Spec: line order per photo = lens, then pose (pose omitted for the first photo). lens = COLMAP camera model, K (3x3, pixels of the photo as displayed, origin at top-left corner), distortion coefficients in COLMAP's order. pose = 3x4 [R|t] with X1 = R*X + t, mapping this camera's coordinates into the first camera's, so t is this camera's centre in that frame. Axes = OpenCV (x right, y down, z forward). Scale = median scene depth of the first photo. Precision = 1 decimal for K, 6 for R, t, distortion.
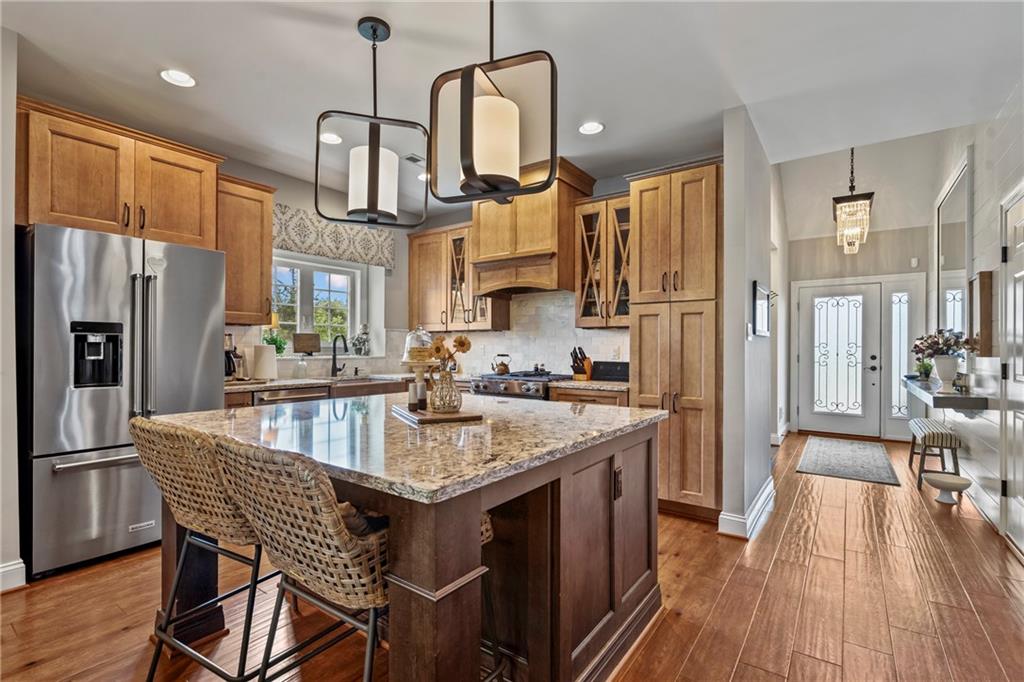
lens RADIAL K [[468.8, 0, 506.8], [0, 468.8, 342.8], [0, 0, 1]] dist [-0.003836, -0.000608]
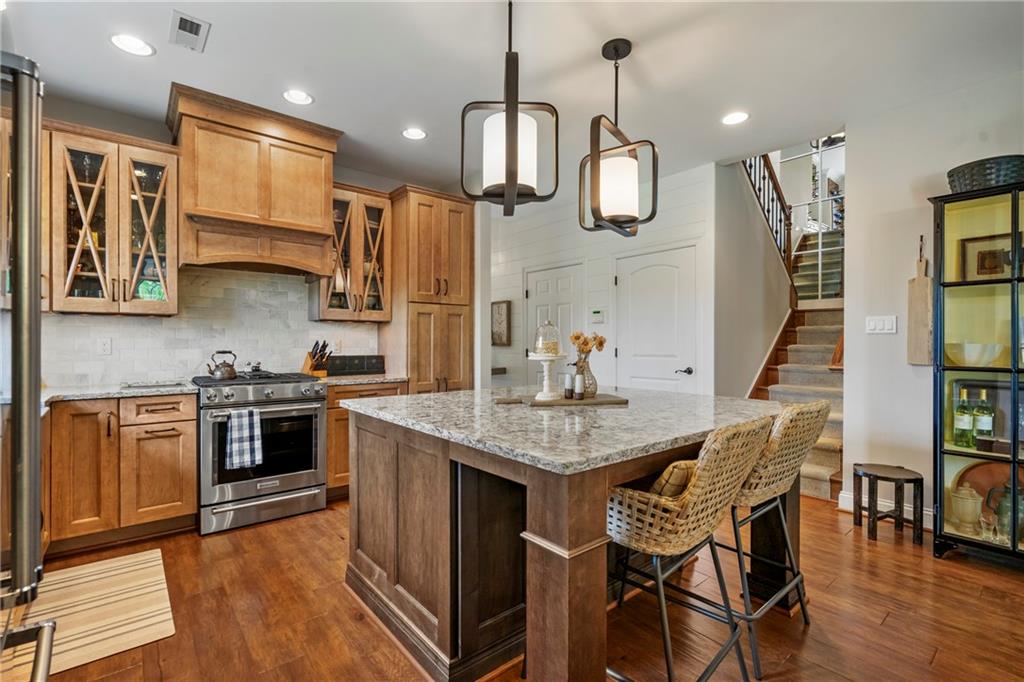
lens RADIAL K [[468.8, 0, 506.8], [0, 468.8, 342.8], [0, 0, 1]] dist [-0.003836, -0.000608]
pose [[0.254521, -0.002171, 0.967065, -0.638529], [-0.005105, 0.999981, 0.003589, 0.007933], [-0.967054, -0.005851, 0.254504, 0.420747]]
